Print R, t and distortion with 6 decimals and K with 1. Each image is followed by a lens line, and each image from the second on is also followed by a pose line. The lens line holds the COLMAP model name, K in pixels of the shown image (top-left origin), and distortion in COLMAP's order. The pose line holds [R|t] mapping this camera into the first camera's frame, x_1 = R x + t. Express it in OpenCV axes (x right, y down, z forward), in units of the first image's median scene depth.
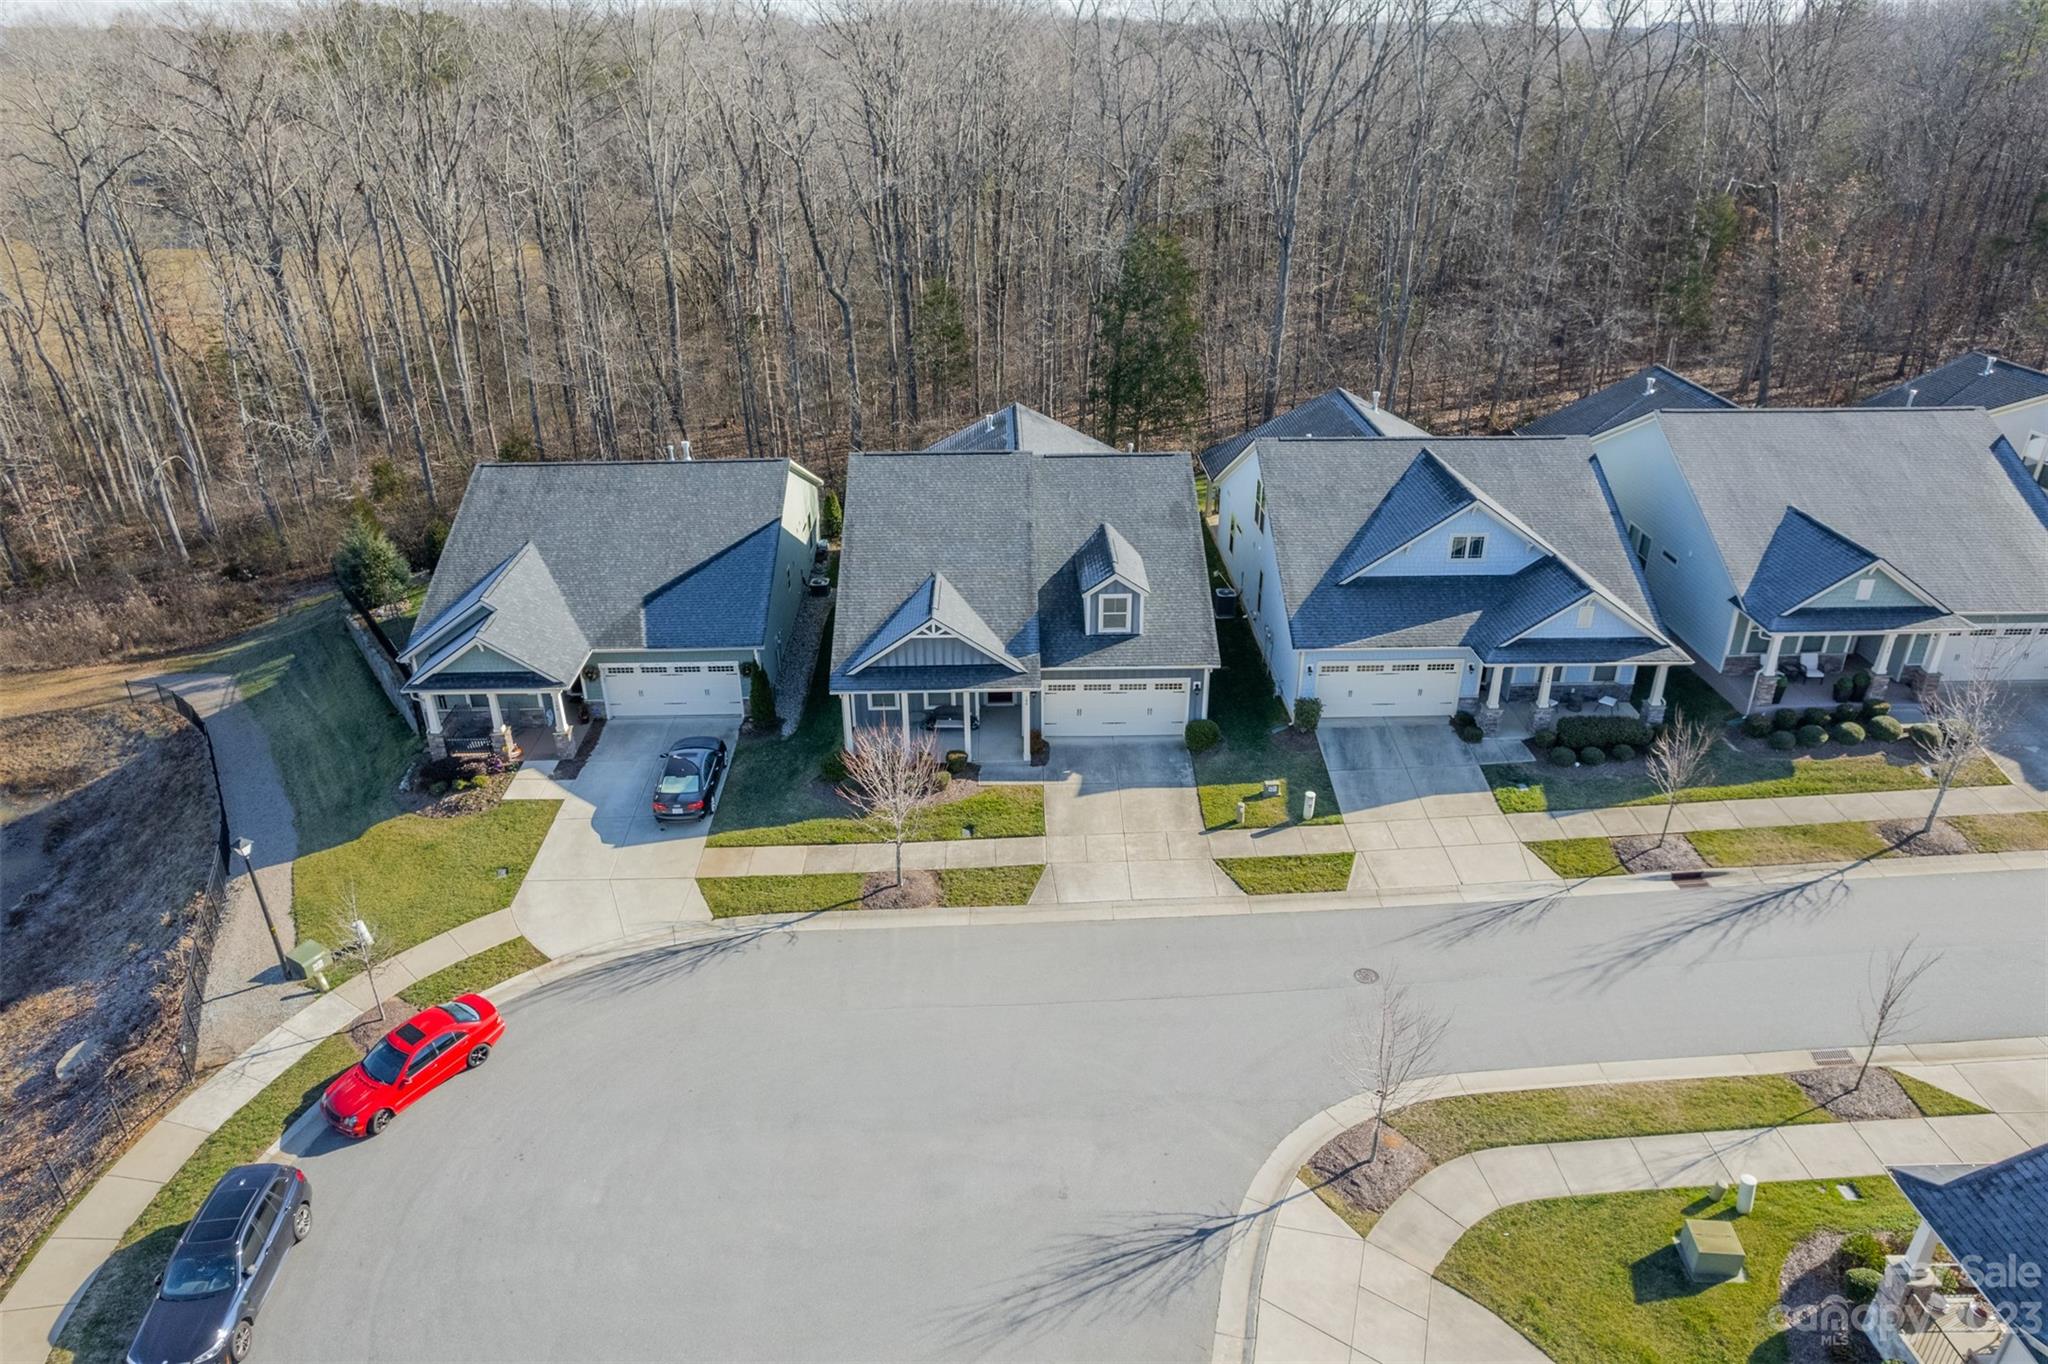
lens RADIAL K [[1324.0, 0, 1033.8], [0, 1324.0, 690.1], [0, 0, 1]] dist [-0.080914, 0.080236]
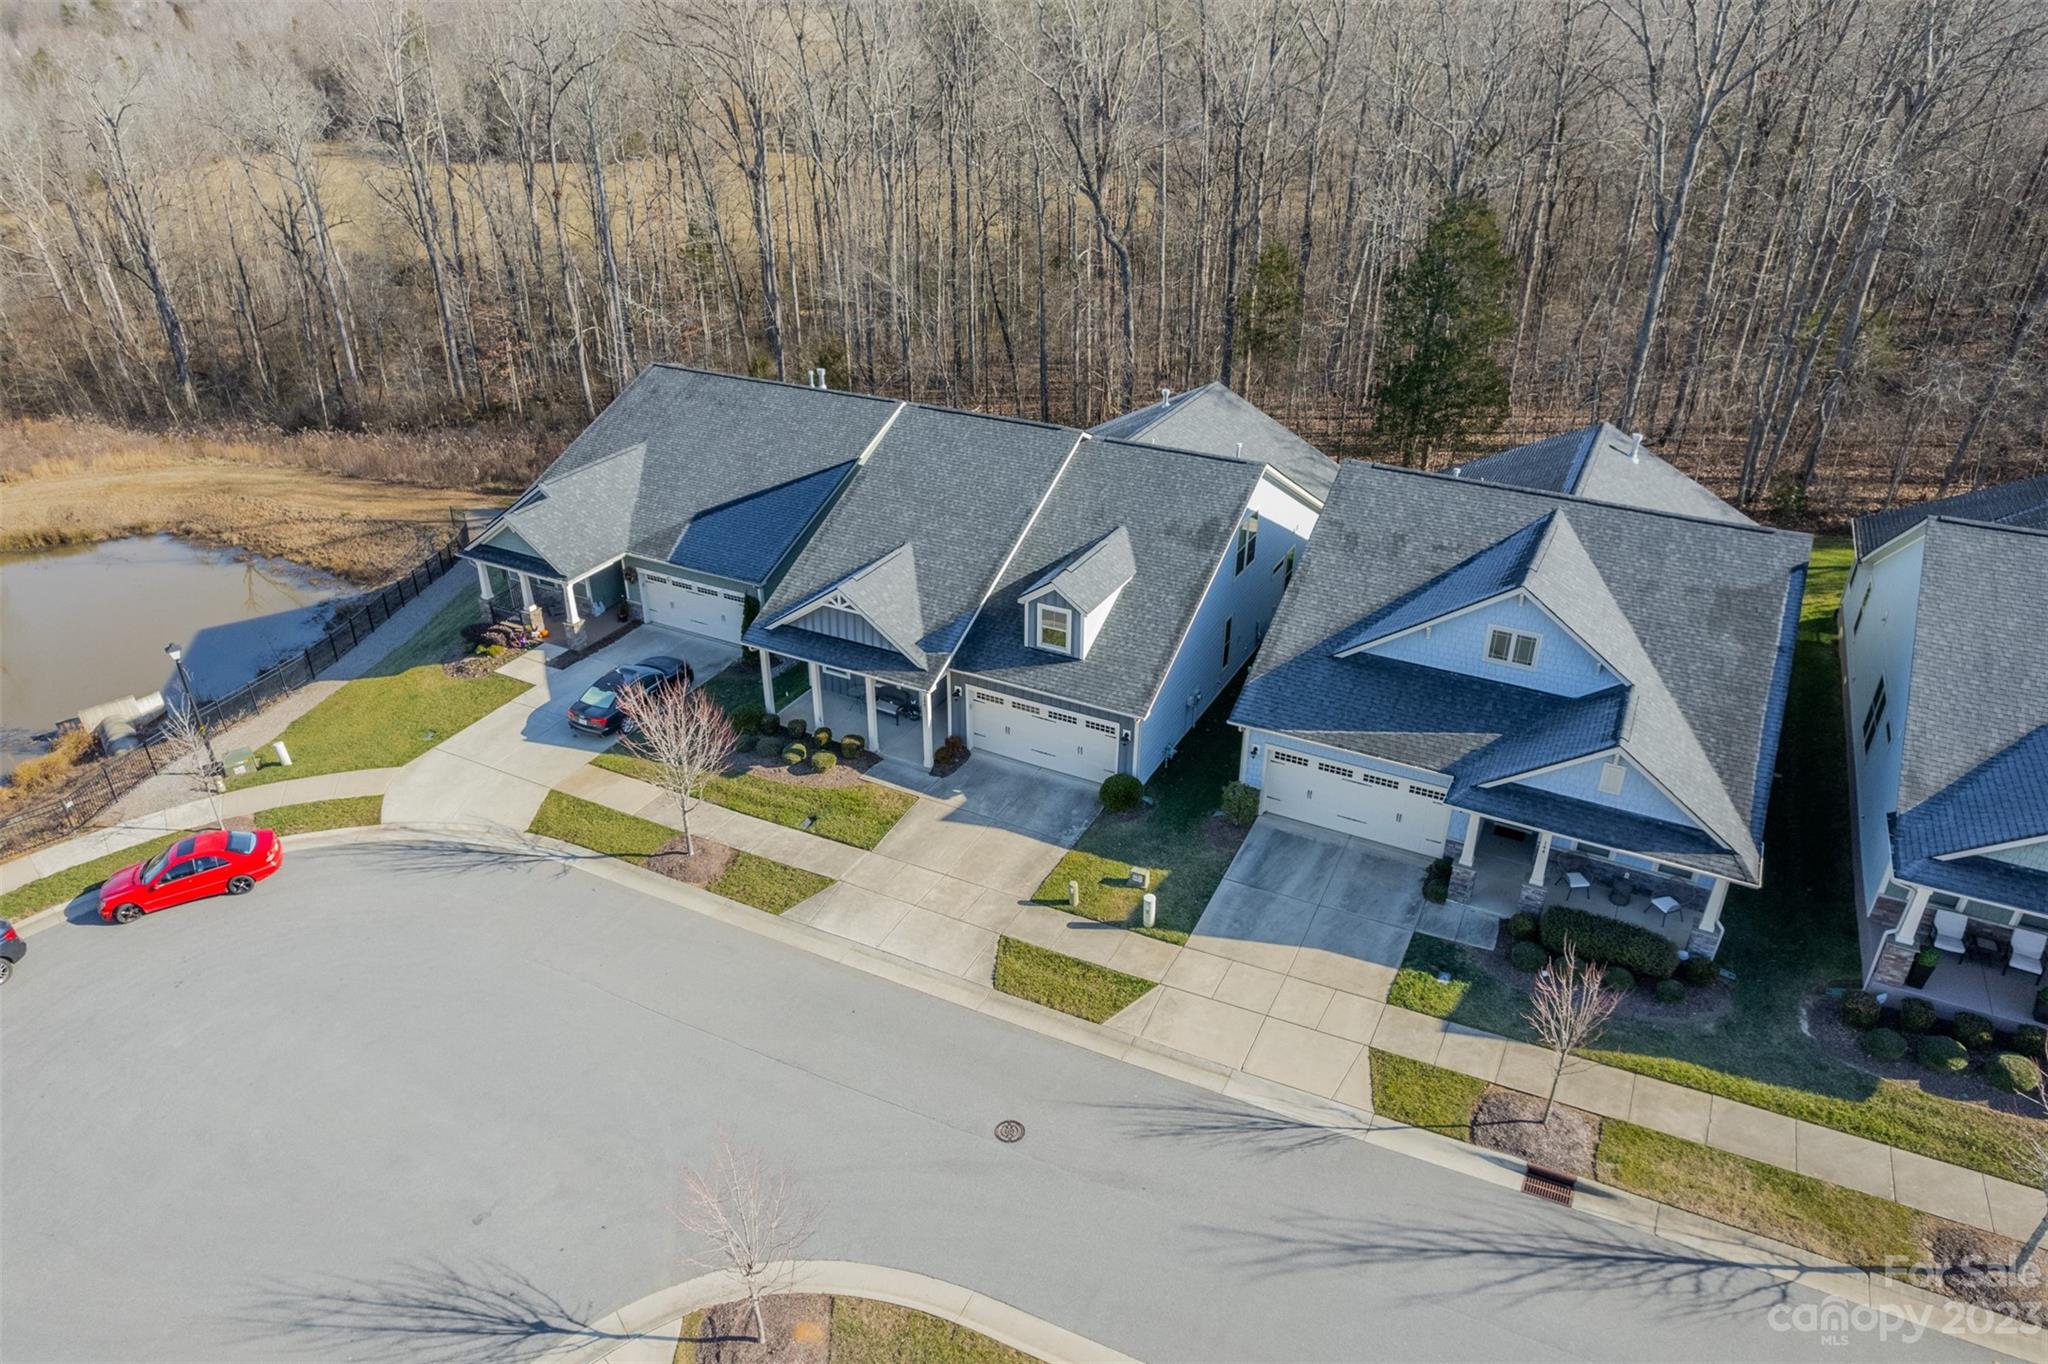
lens RADIAL K [[1324.0, 0, 1033.8], [0, 1324.0, 690.1], [0, 0, 1]] dist [-0.080914, 0.080236]
pose [[0.872873, 0.239290, -0.425244, 0.435260], [-0.226032, 0.970643, 0.082230, -0.089194], [0.432437, 0.024342, 0.901335, 0.227341]]
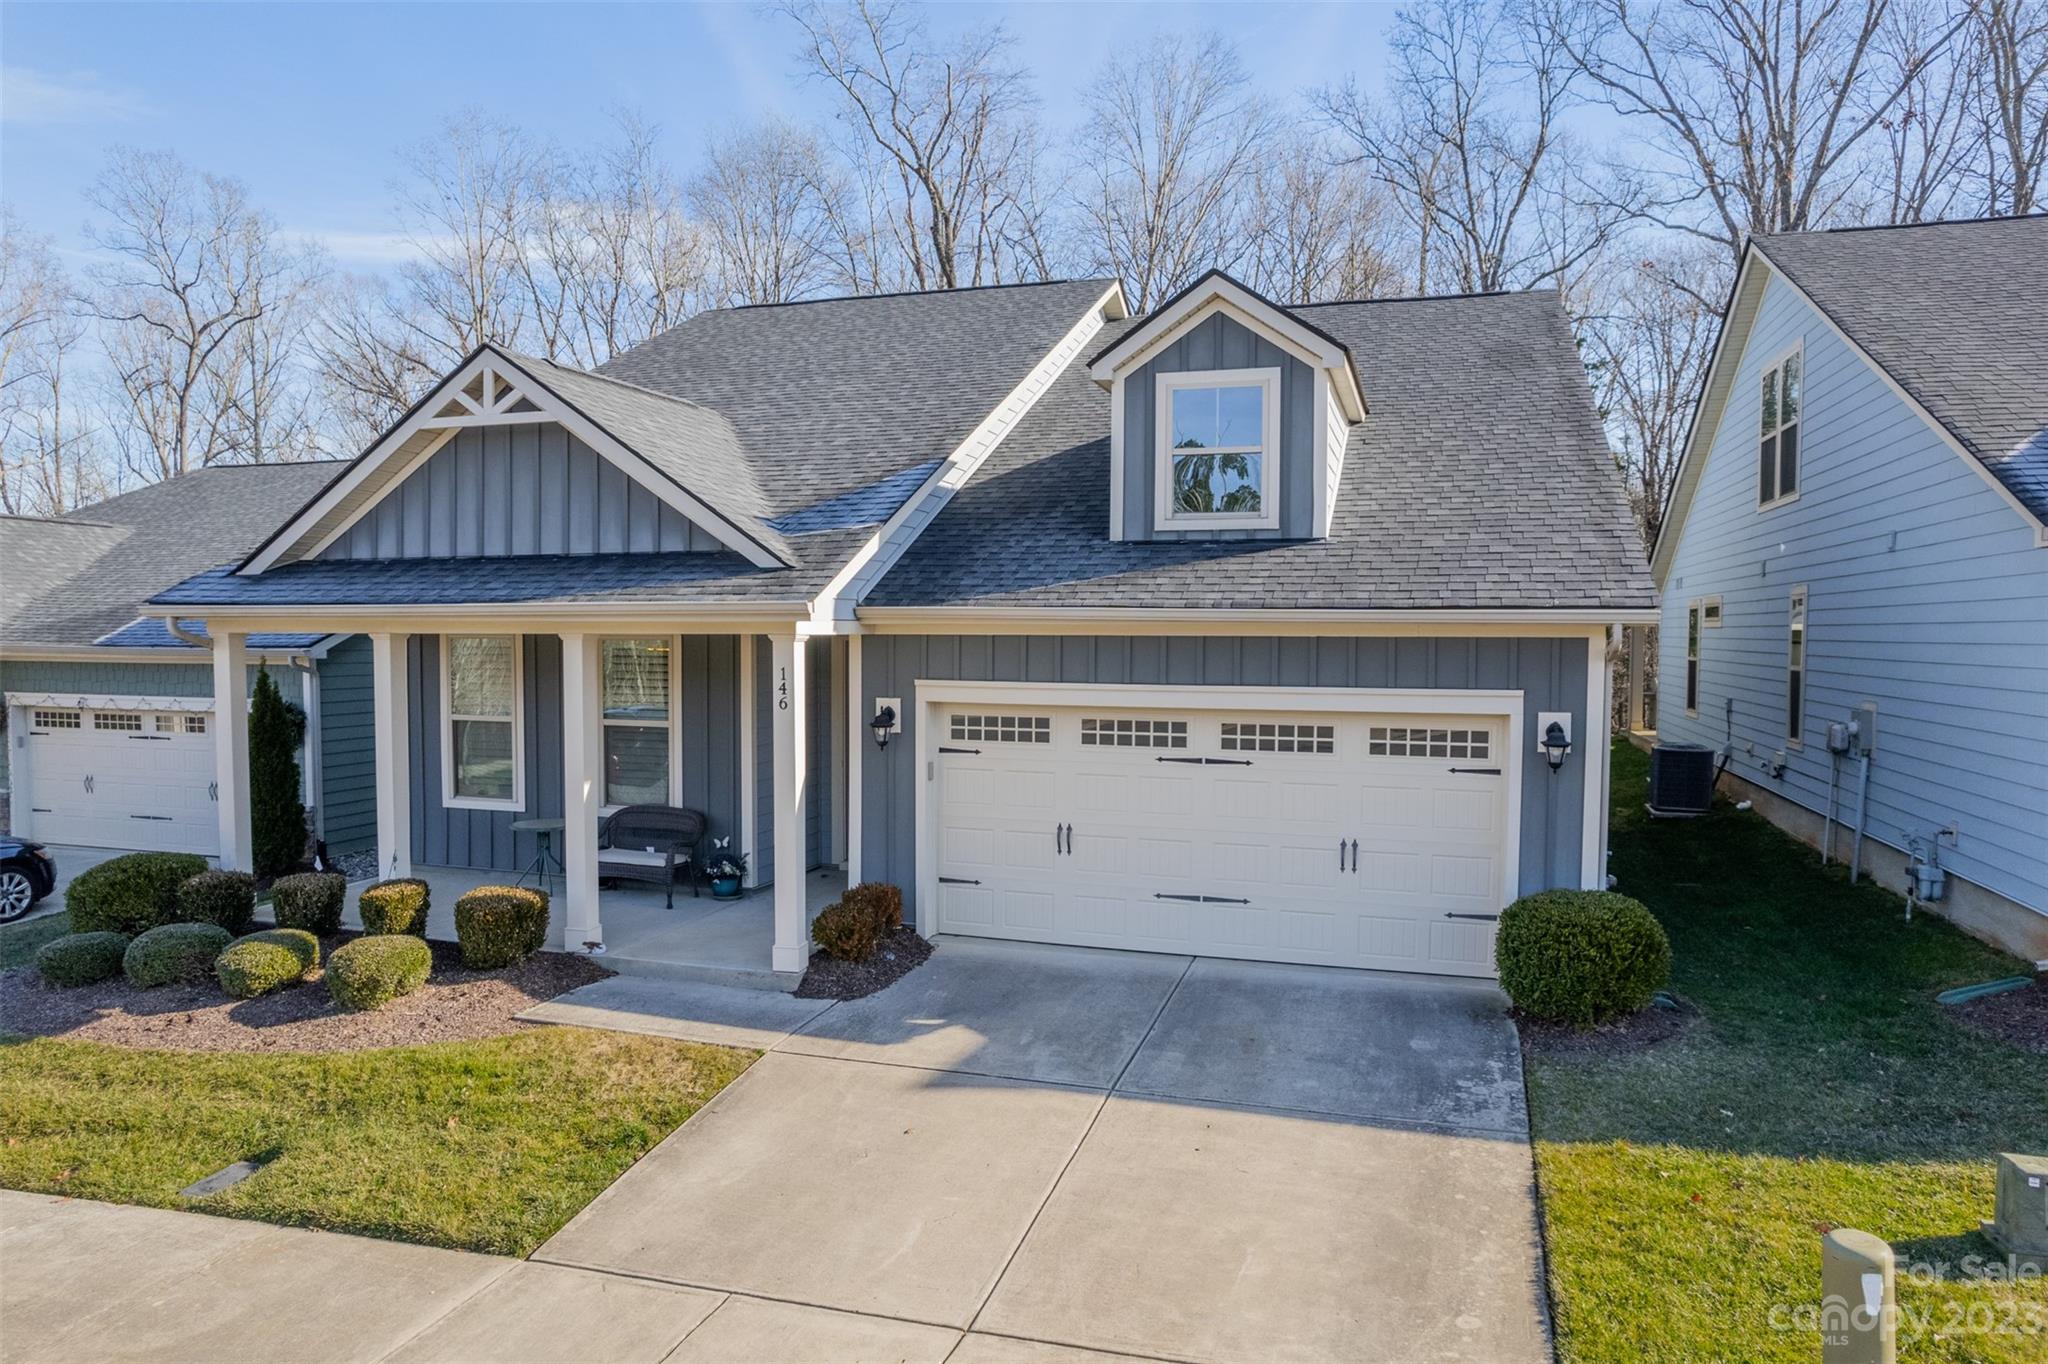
lens RADIAL K [[1324.0, 0, 1033.8], [0, 1324.0, 690.1], [0, 0, 1]] dist [-0.080914, 0.080236]
pose [[0.947269, 0.022495, -0.319650, 0.114362], [-0.151670, 0.910194, -0.385413, 0.093774], [0.282274, 0.413571, 0.865610, 0.802917]]
